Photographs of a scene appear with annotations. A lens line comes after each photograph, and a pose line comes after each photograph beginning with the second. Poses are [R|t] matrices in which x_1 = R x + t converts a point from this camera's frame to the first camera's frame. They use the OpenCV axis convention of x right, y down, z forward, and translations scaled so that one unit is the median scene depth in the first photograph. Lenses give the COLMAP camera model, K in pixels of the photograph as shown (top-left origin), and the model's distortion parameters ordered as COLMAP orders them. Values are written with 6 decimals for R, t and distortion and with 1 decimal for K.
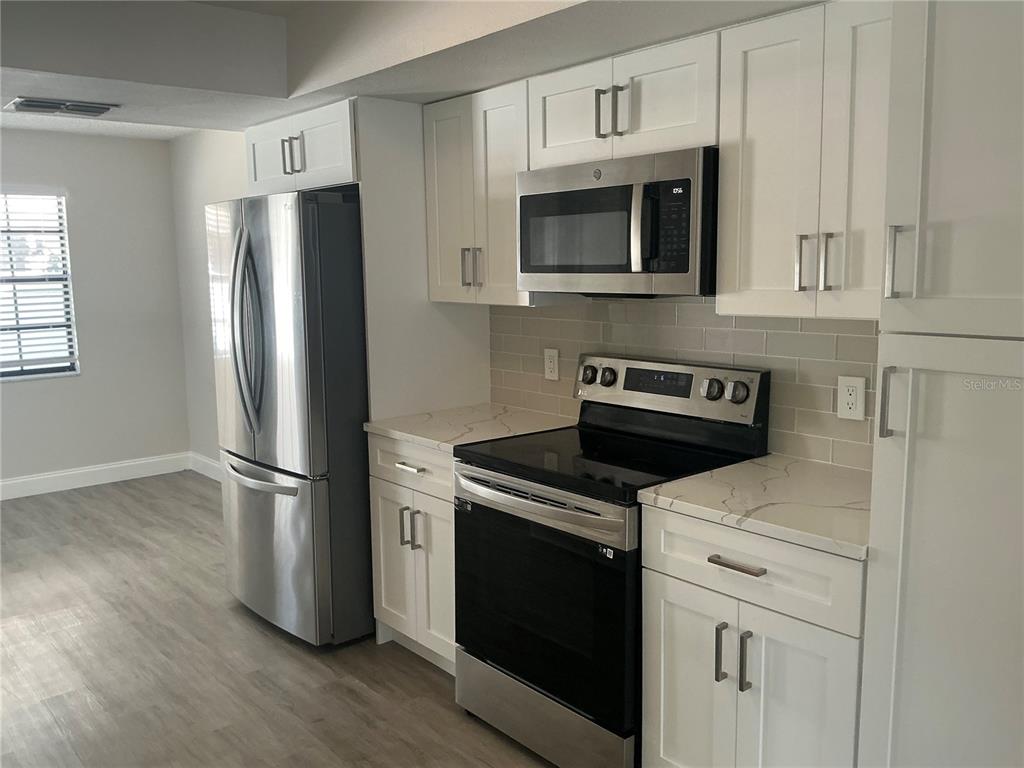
lens RADIAL K [[856.3, 0, 510.2], [0, 856.3, 384.7], [0, 0, 1]] dist [0.090407, -0.143168]
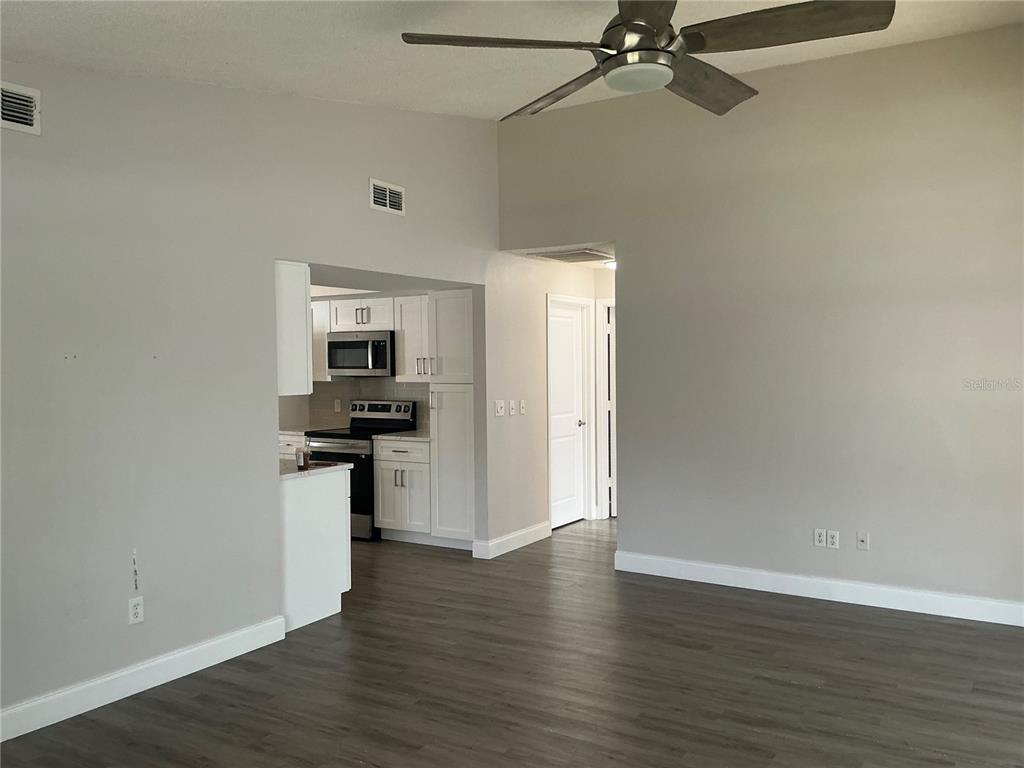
lens RADIAL K [[856.3, 0, 508.6], [0, 856.3, 383.6], [0, 0, 1]] dist [0.090407, -0.143168]
pose [[0.957295, -0.003253, 0.289095, -0.221054], [0.036323, 0.993367, -0.109102, 0.226677], [-0.286822, 0.114944, 0.951063, -1.695952]]
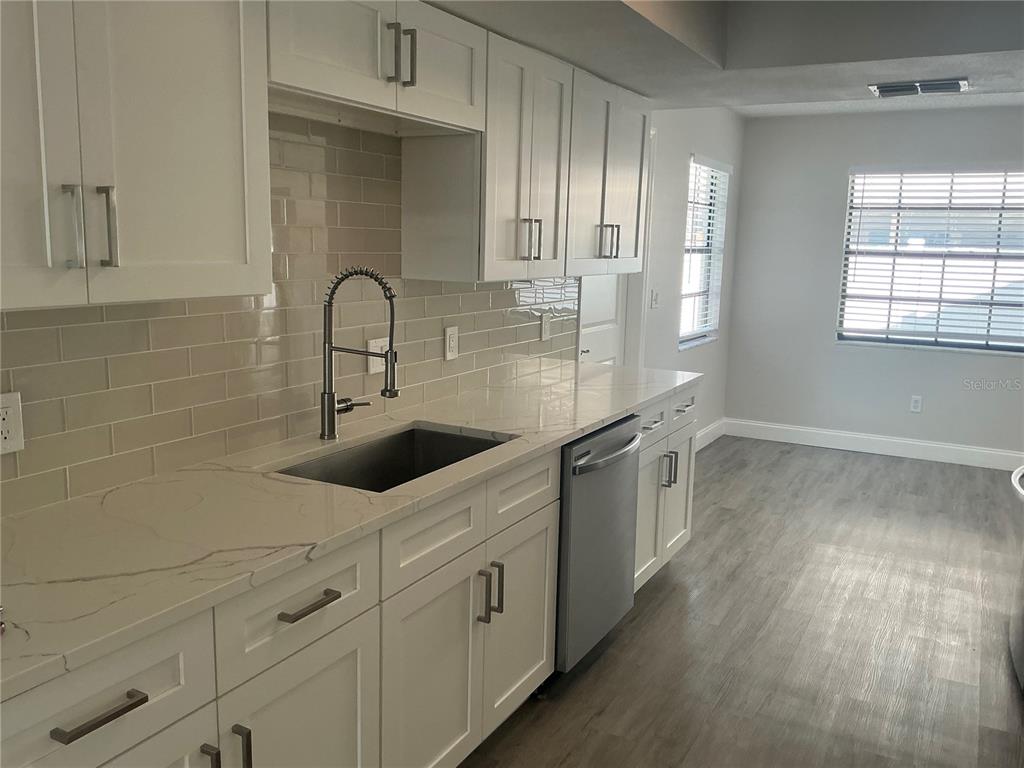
lens RADIAL K [[856.3, 0, 507.5], [0, 856.3, 385.5], [0, 0, 1]] dist [0.090407, -0.143168]
pose [[0.340023, 0.179768, -0.923075, 0.369484], [-0.156930, 0.978643, 0.132783, -0.030804], [0.927231, 0.099709, 0.360972, 0.198749]]
